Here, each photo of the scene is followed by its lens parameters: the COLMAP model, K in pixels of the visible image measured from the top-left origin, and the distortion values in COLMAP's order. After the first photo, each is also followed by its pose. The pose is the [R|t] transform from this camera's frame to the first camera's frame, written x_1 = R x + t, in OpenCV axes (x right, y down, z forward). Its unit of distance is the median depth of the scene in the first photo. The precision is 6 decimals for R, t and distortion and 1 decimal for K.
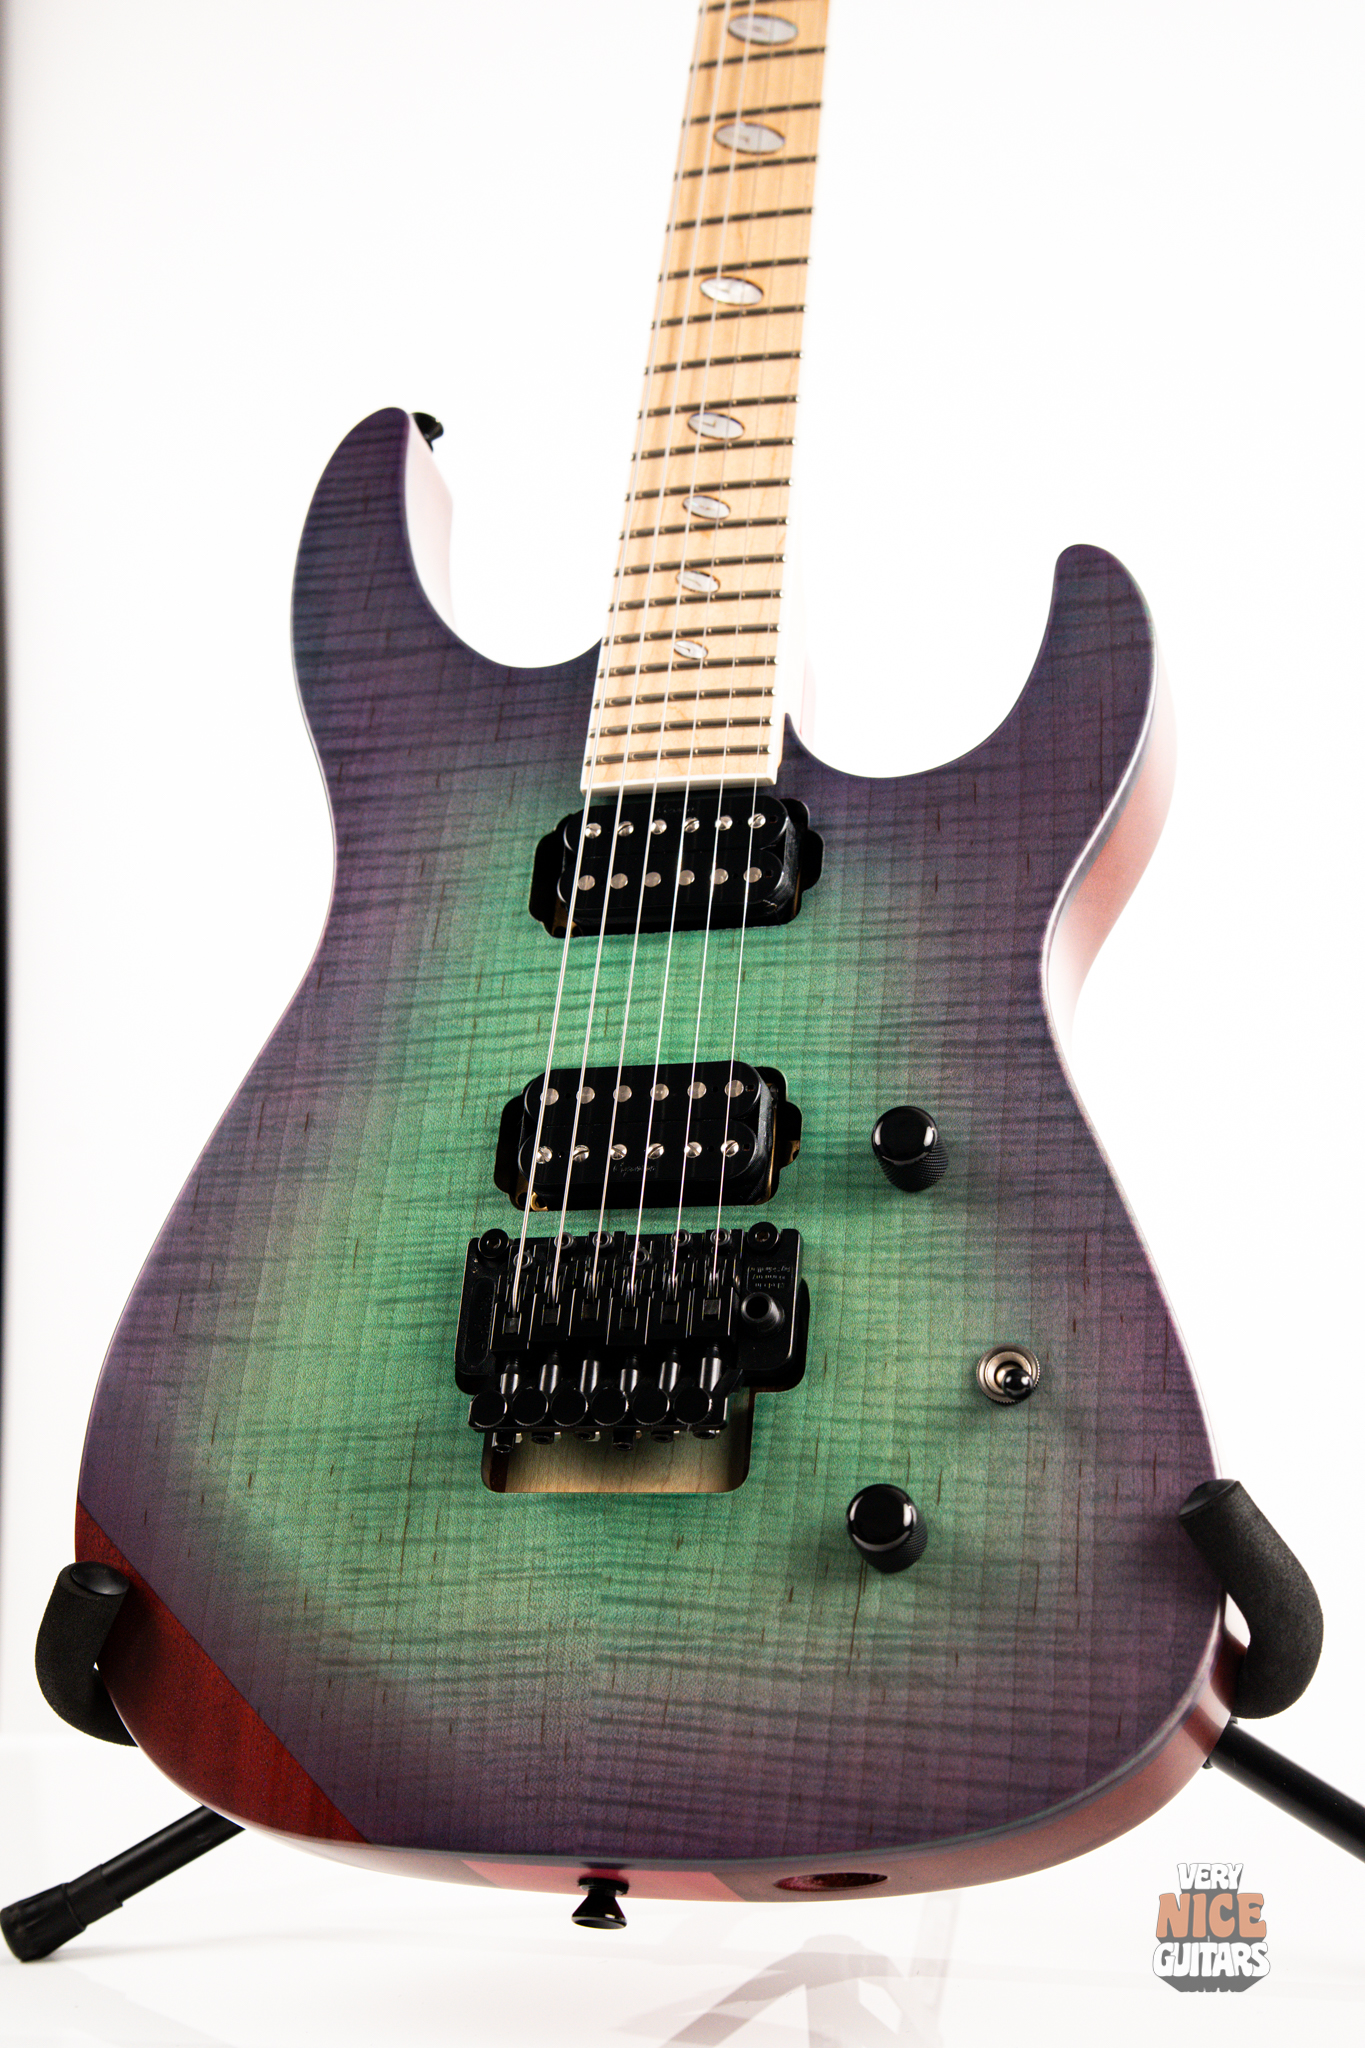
lens RADIAL K [[2930.7, 0, 670.5], [0, 2930.7, 1021.0], [0, 0, 1]] dist [0.047223, 0.000000]
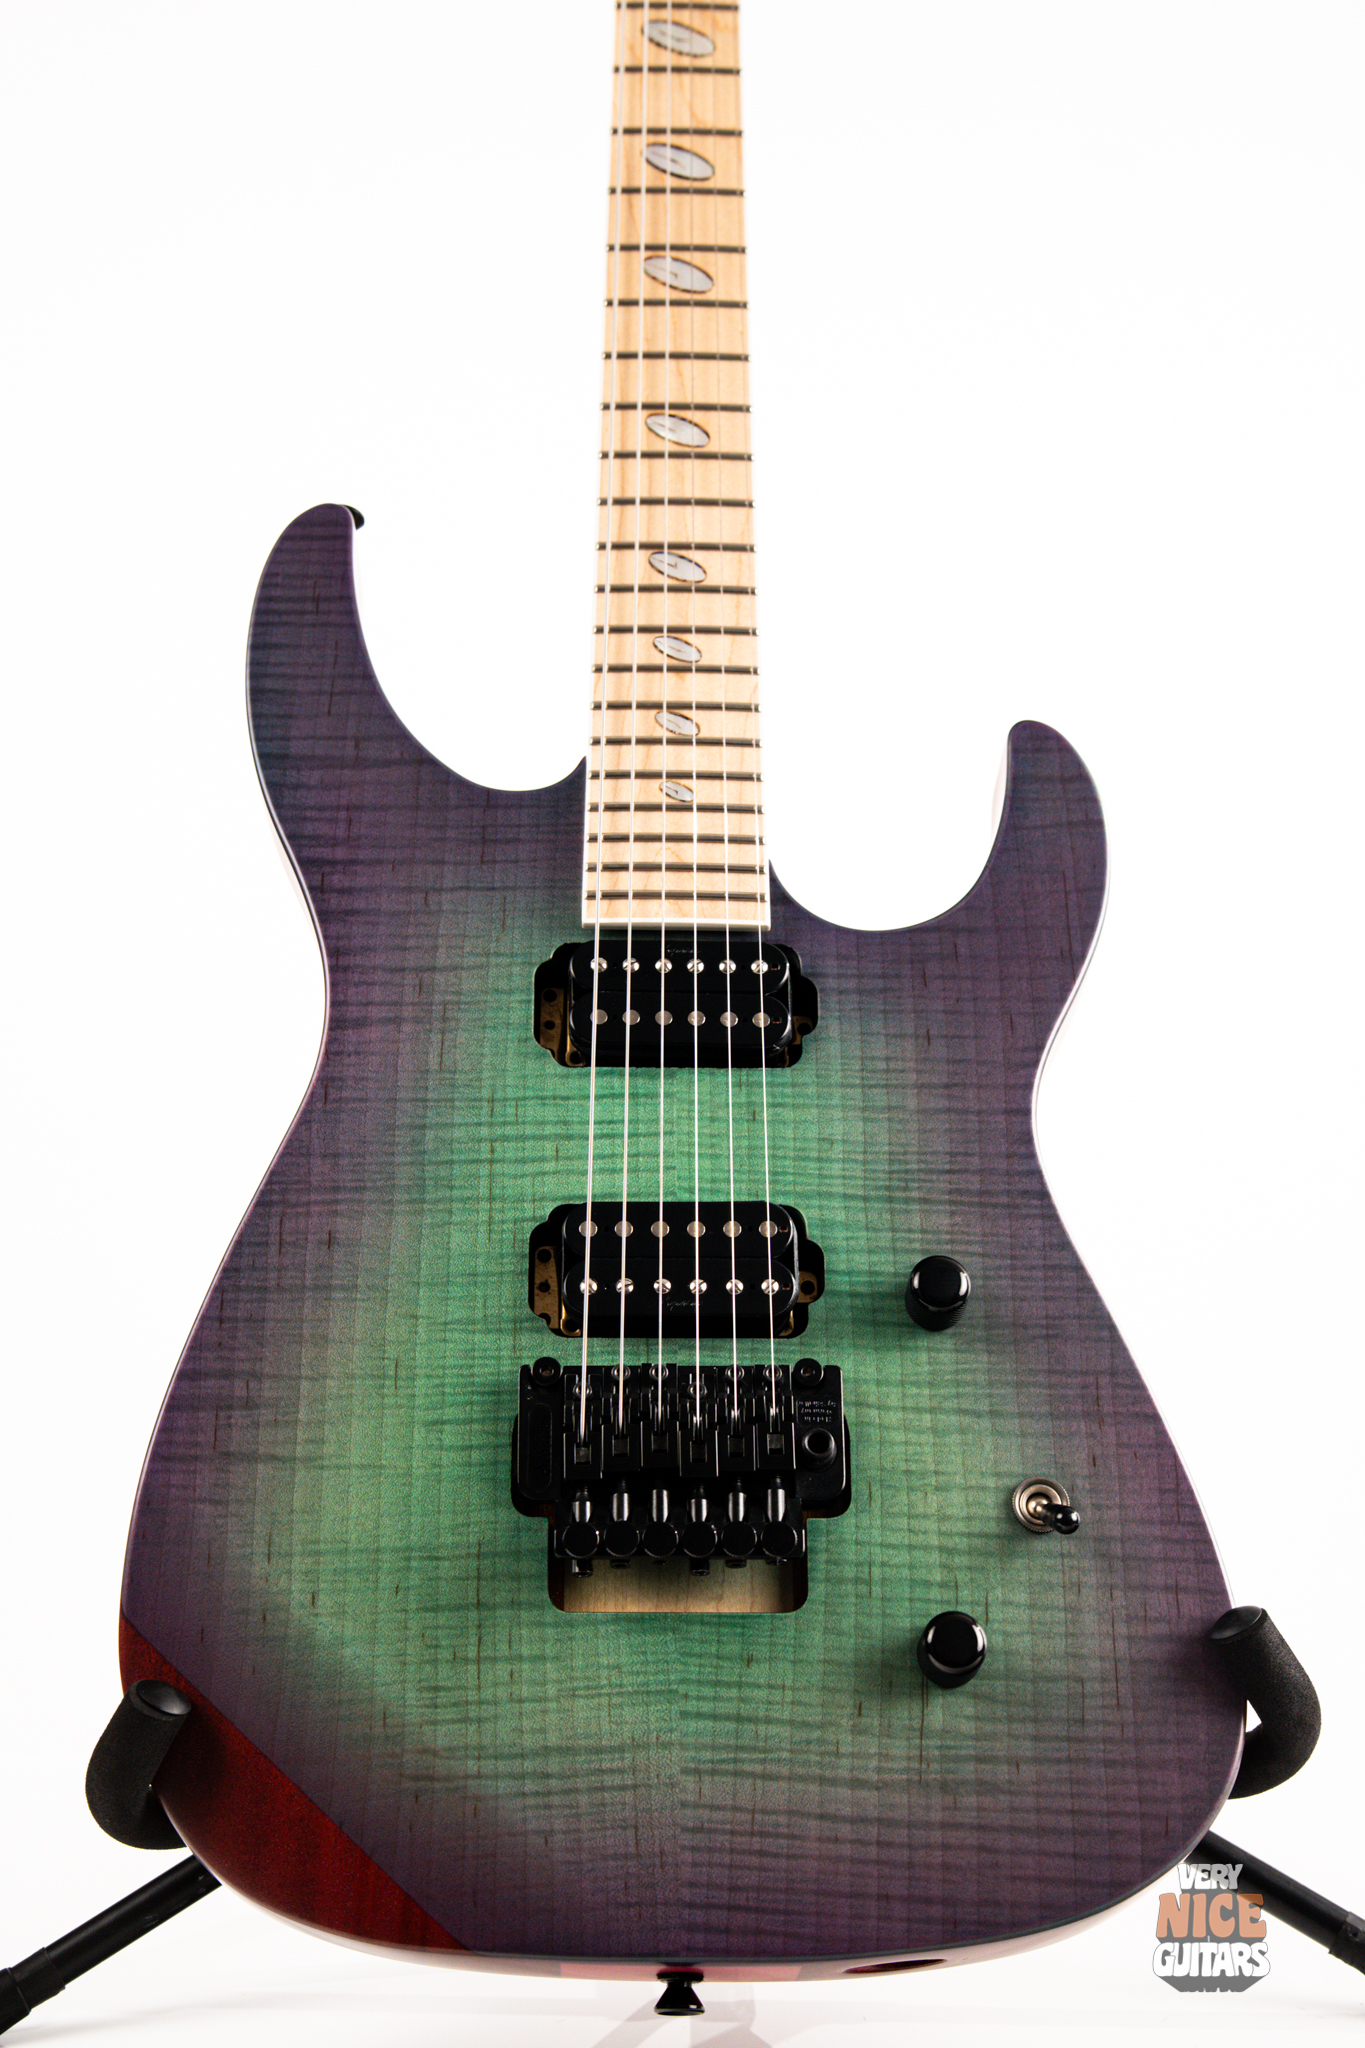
lens RADIAL K [[2930.7, 0, 657.0], [0, 2930.7, 1021.2], [0, 0, 1]] dist [0.047223, 0.000000]
pose [[0.954063, 0.034109, 0.297659, -0.339778], [-0.051884, 0.997297, 0.052018, -0.106943], [-0.295080, -0.065072, 0.953254, -0.014030]]
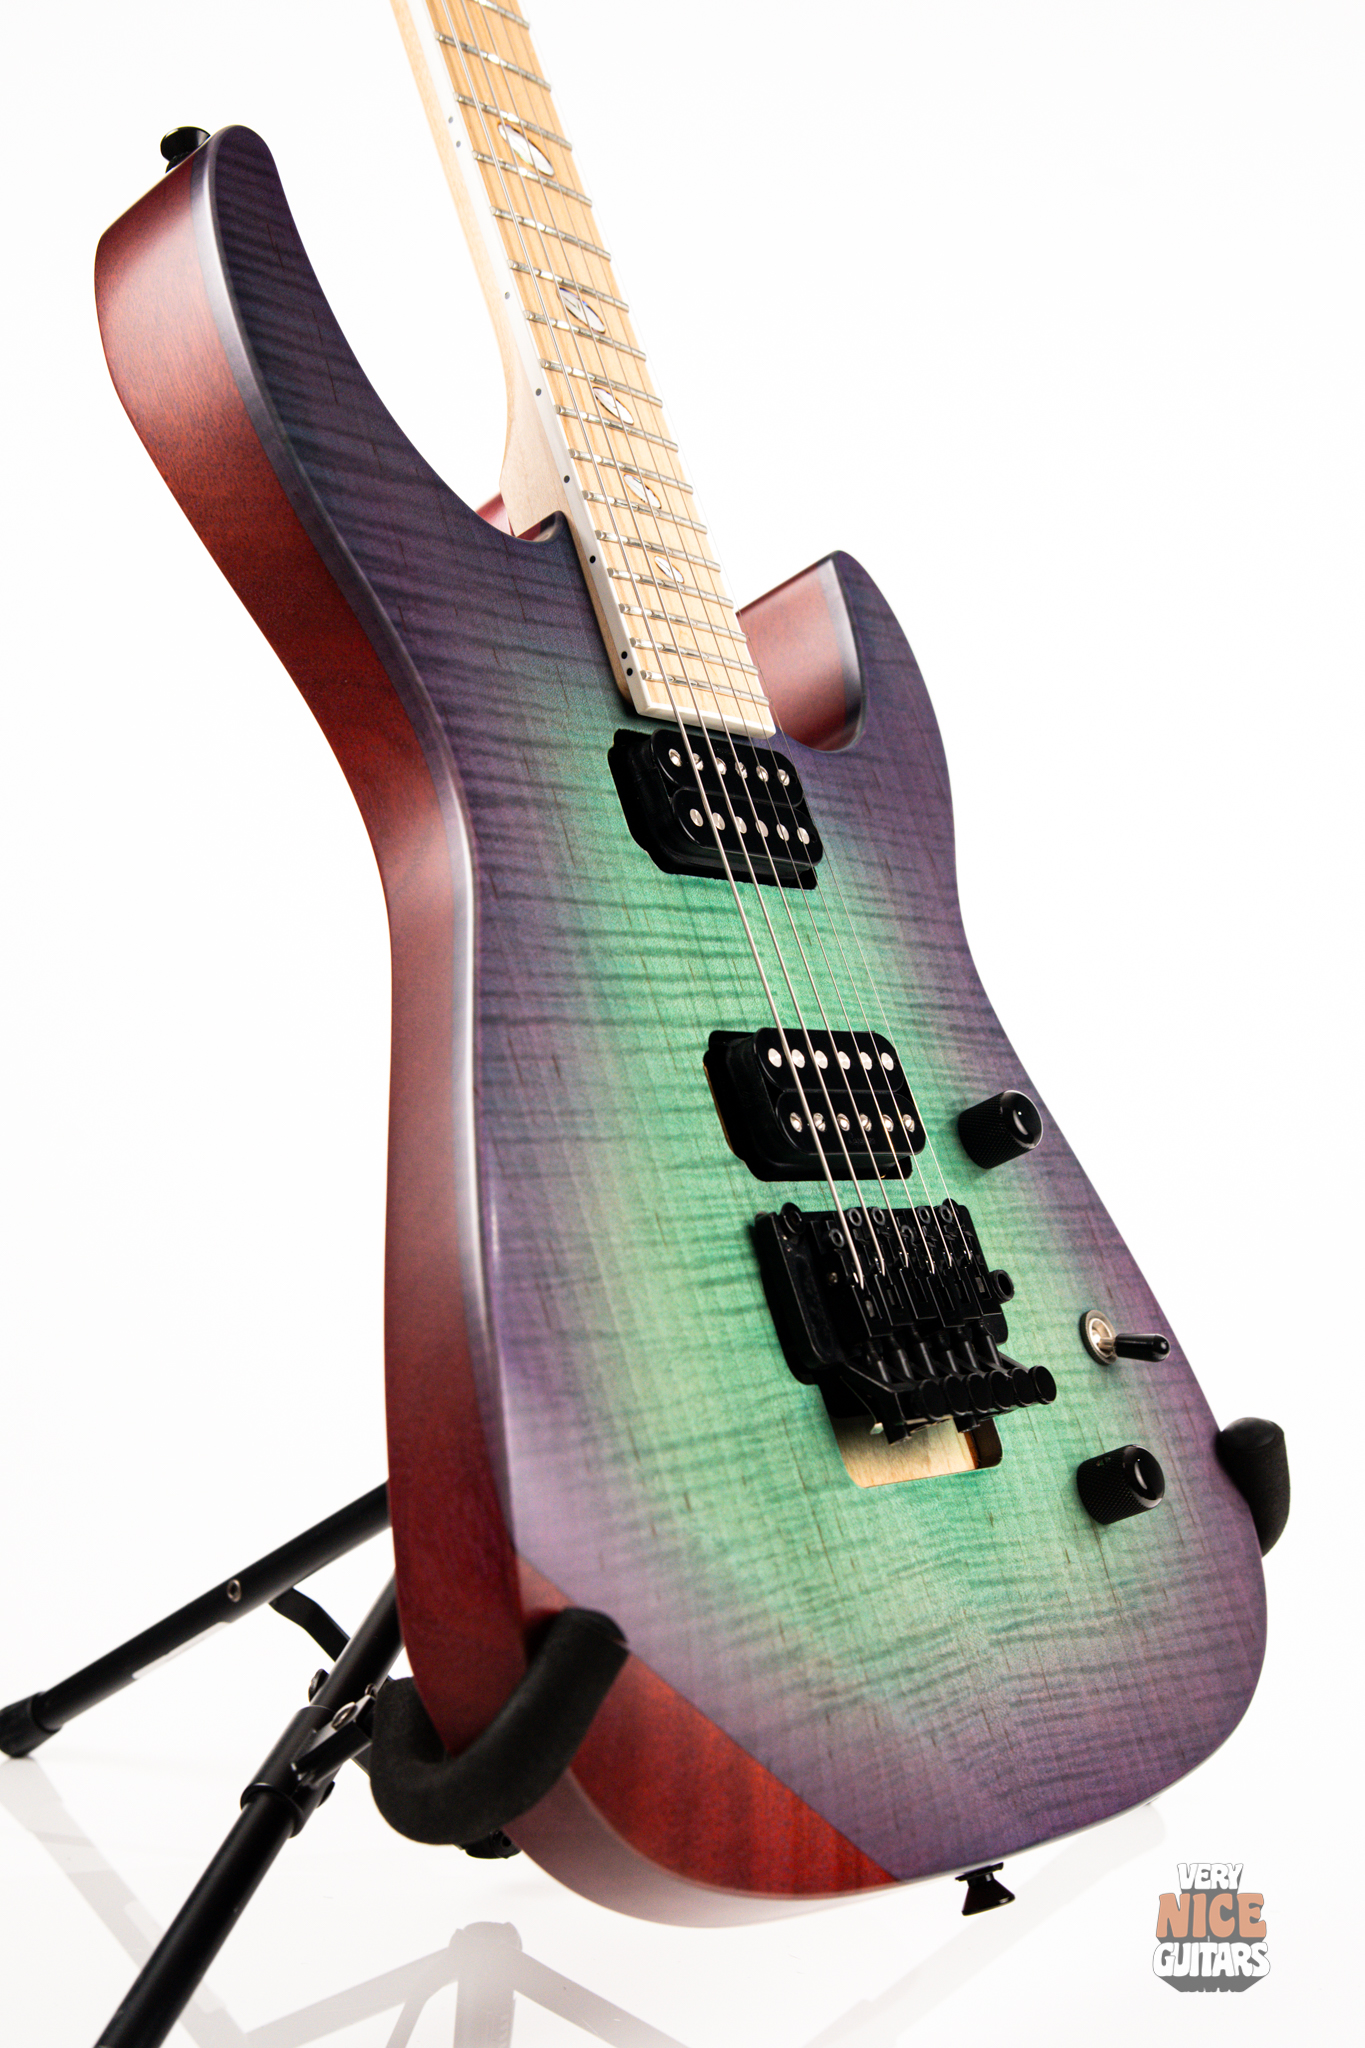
lens RADIAL K [[2930.7, 0, 682.5], [0, 2930.7, 1007.1], [0, 0, 1]] dist [0.047223, 0.000000]
pose [[0.353792, 0.057923, 0.933529, -0.926277], [-0.109015, 0.993832, -0.020350, 0.032350], [-0.928950, -0.094569, 0.357924, 0.705641]]
